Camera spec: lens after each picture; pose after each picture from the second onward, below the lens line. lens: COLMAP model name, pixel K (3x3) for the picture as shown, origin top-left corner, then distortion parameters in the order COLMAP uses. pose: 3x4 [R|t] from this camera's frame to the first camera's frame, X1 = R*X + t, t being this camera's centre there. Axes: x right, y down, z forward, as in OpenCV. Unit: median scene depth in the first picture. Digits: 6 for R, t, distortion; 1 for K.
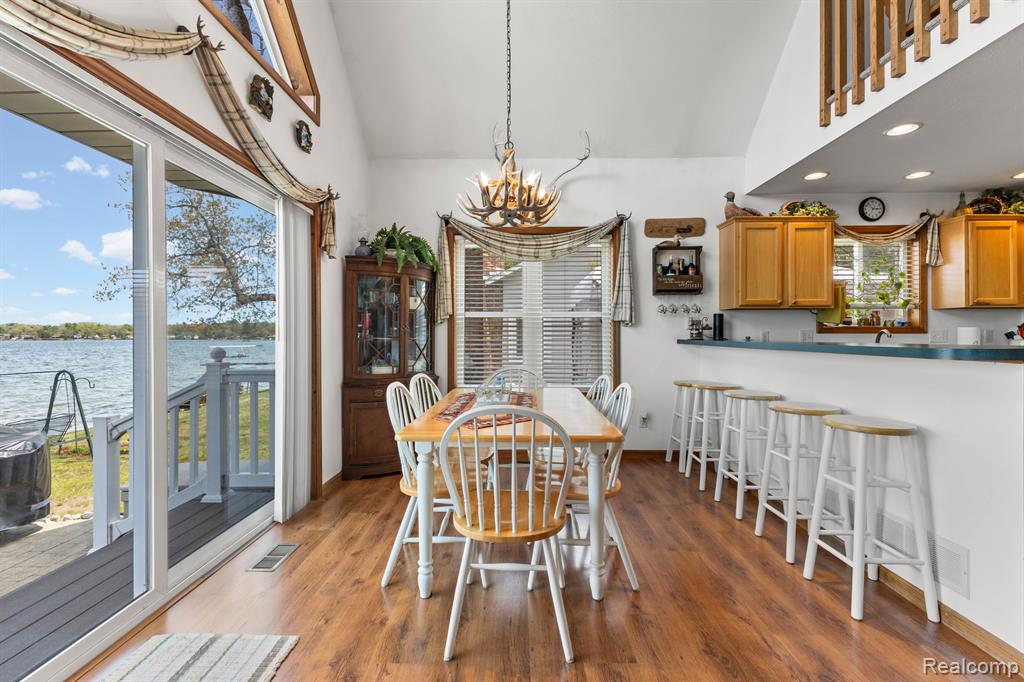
lens RADIAL K [[439.8, 0, 514.0], [0, 439.8, 334.5], [0, 0, 1]] dist [0.011722, -0.004416]
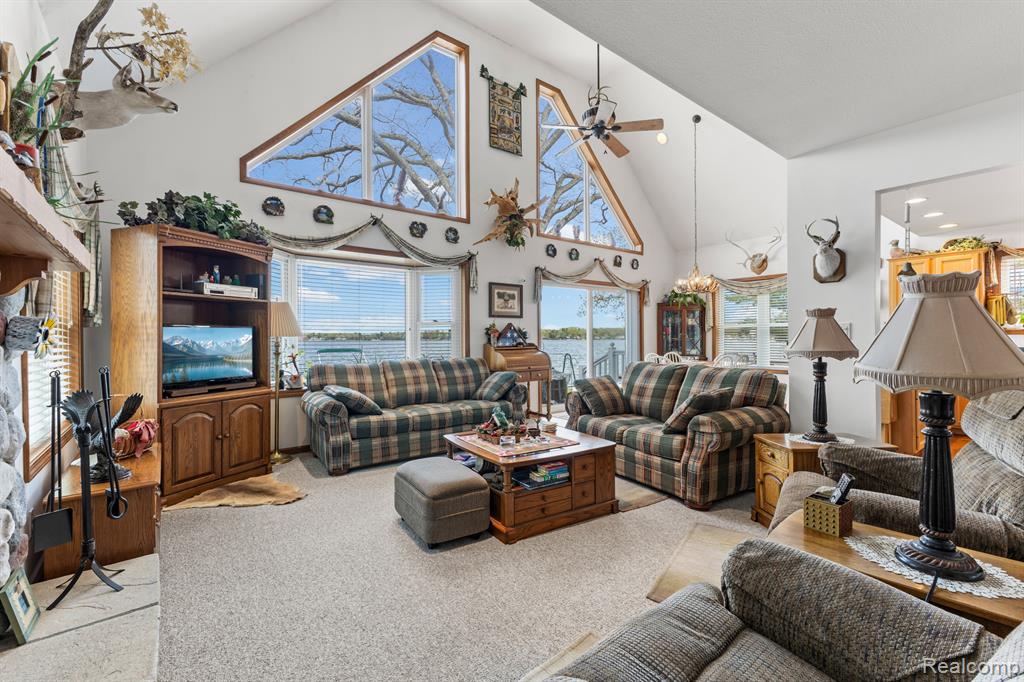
lens RADIAL K [[439.8, 0, 512.4], [0, 439.8, 337.4], [0, 0, 1]] dist [0.011722, -0.004416]
pose [[0.618420, -0.001247, -0.785846, 0.848995], [0.004344, 0.999989, 0.001832, -0.004074], [0.785835, -0.004547, 0.618419, -0.911276]]
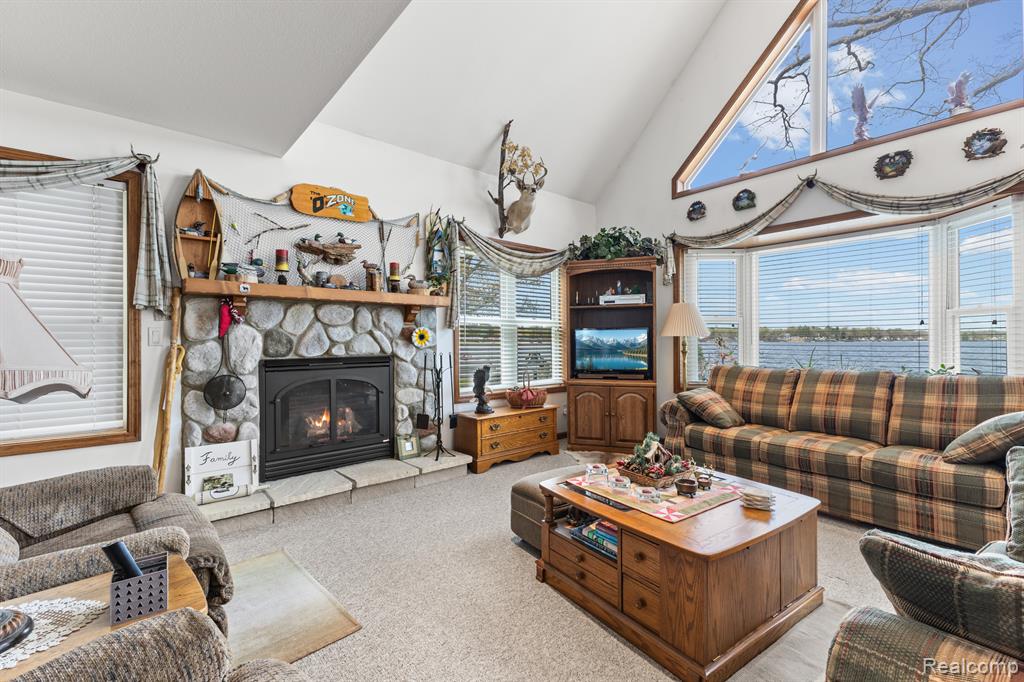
lens RADIAL K [[439.8, 0, 513.3], [0, 439.8, 339.5], [0, 0, 1]] dist [0.011722, -0.004416]
pose [[-0.753669, 0.005066, -0.657234, 0.732629], [0.006246, 0.999980, 0.000546, -0.001057], [0.657224, -0.003694, -0.753686, -0.167557]]
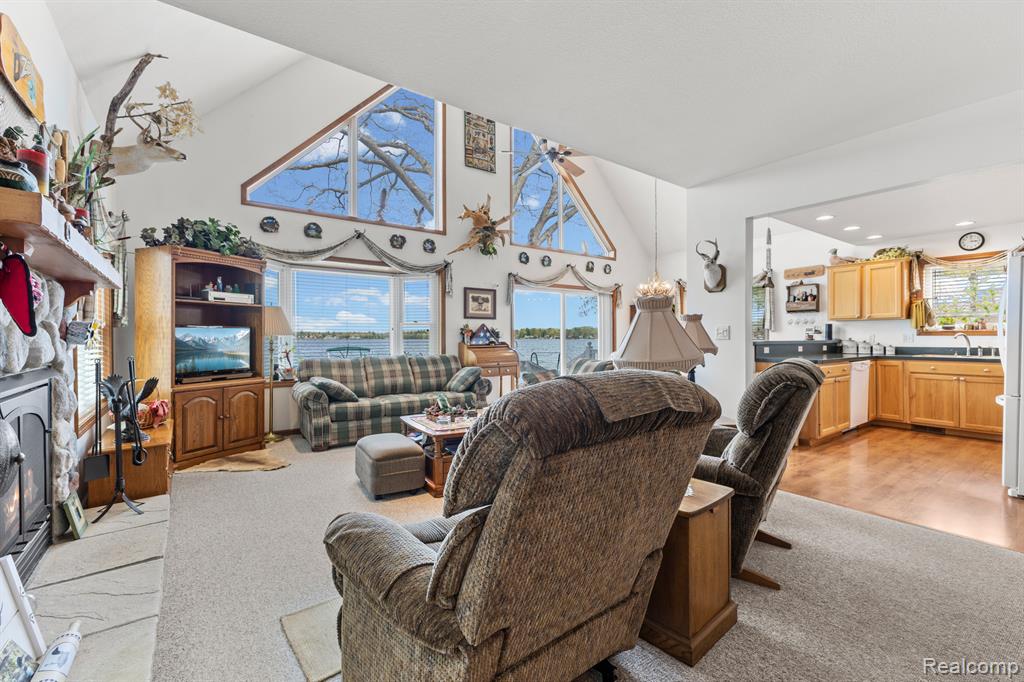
lens RADIAL K [[439.8, 0, 512.2], [0, 439.8, 337.5], [0, 0, 1]] dist [0.011722, -0.004416]
pose [[0.595352, 0.002282, -0.803462, 1.072858], [0.001247, 0.999992, 0.003764, -0.004418], [0.803464, -0.003243, 0.595345, -0.897767]]
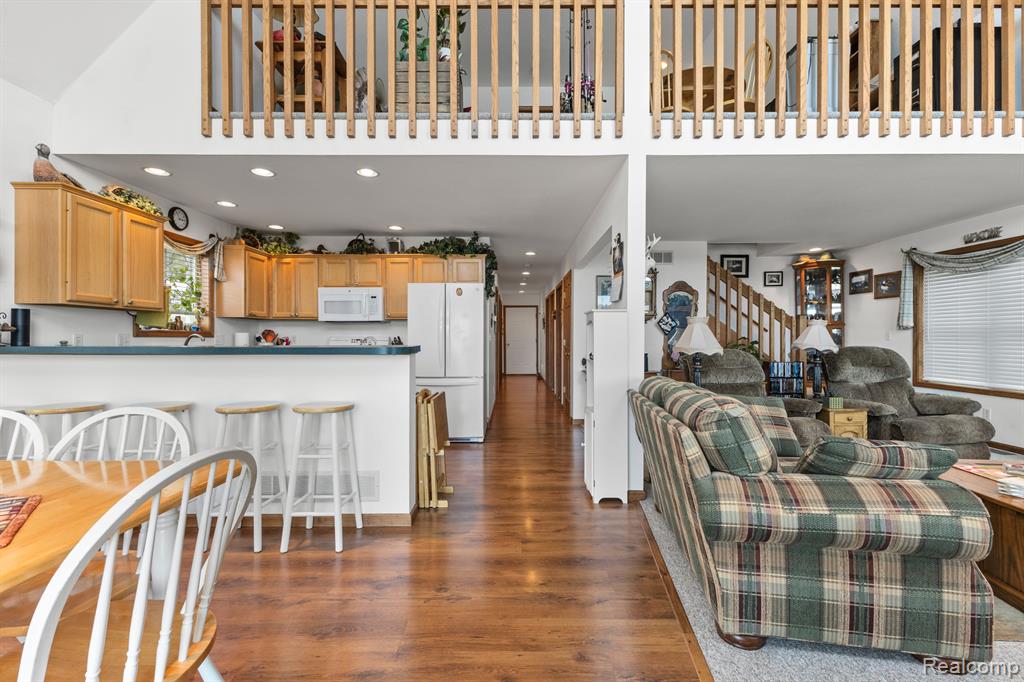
lens RADIAL K [[439.8, 0, 512.8], [0, 439.8, 338.4], [0, 0, 1]] dist [0.011722, -0.004416]
pose [[-0.007112, 0.001137, 0.999974, -0.250356], [-0.000908, 0.999999, -0.001144, 0.000368], [-0.999974, -0.000916, -0.007111, 0.219615]]
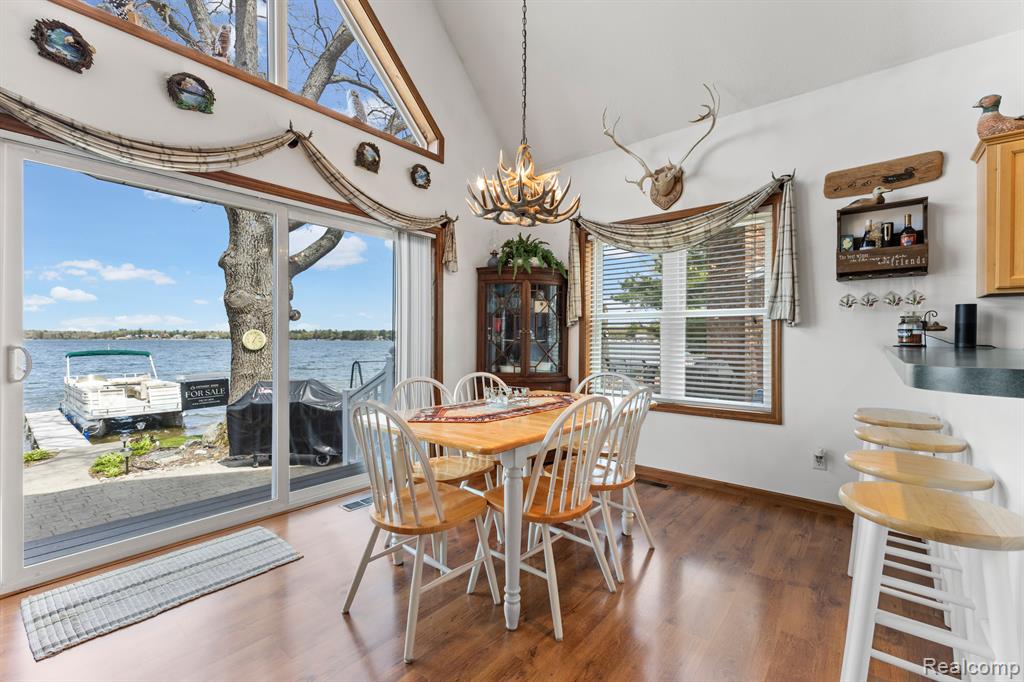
lens RADIAL K [[439.8, 0, 515.4], [0, 439.8, 340.0], [0, 0, 1]] dist [0.011722, -0.004416]
pose [[0.779779, 0.007670, -0.626008, 0.363422], [-0.005331, 0.999970, 0.005612, 0.001635], [0.626033, -0.001039, 0.779796, 0.143793]]
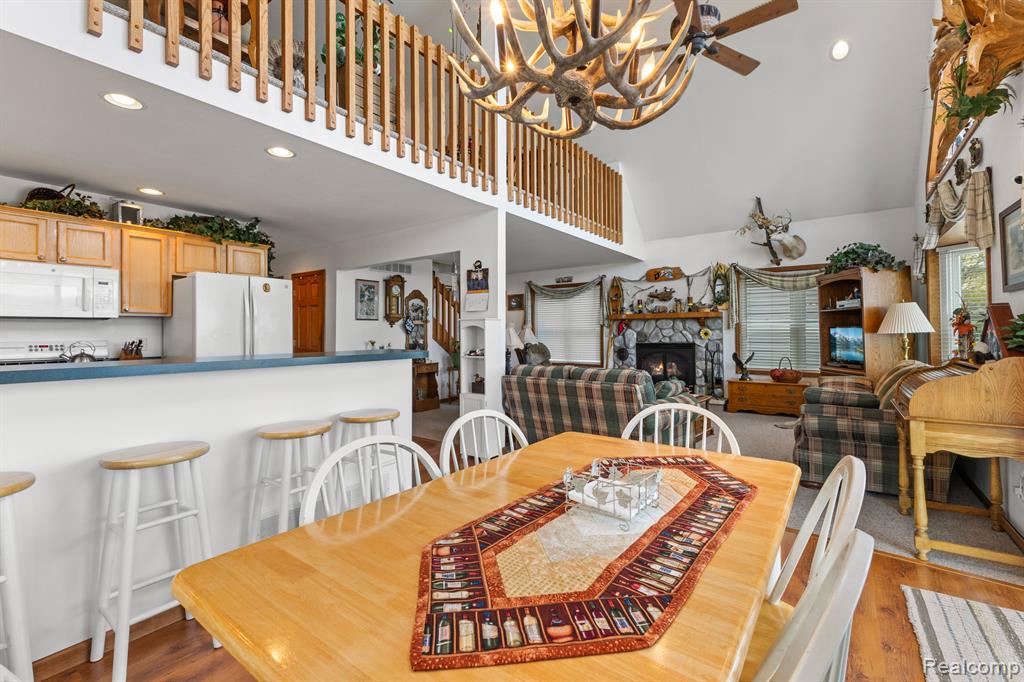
lens RADIAL K [[439.8, 0, 516.2], [0, 439.8, 324.7], [0, 0, 1]] dist [0.011722, -0.004416]
pose [[-0.814315, 0.017816, 0.580149, -0.137633], [0.007814, 0.999775, -0.019734, -0.014732], [-0.580370, -0.011536, -0.814271, 0.864758]]
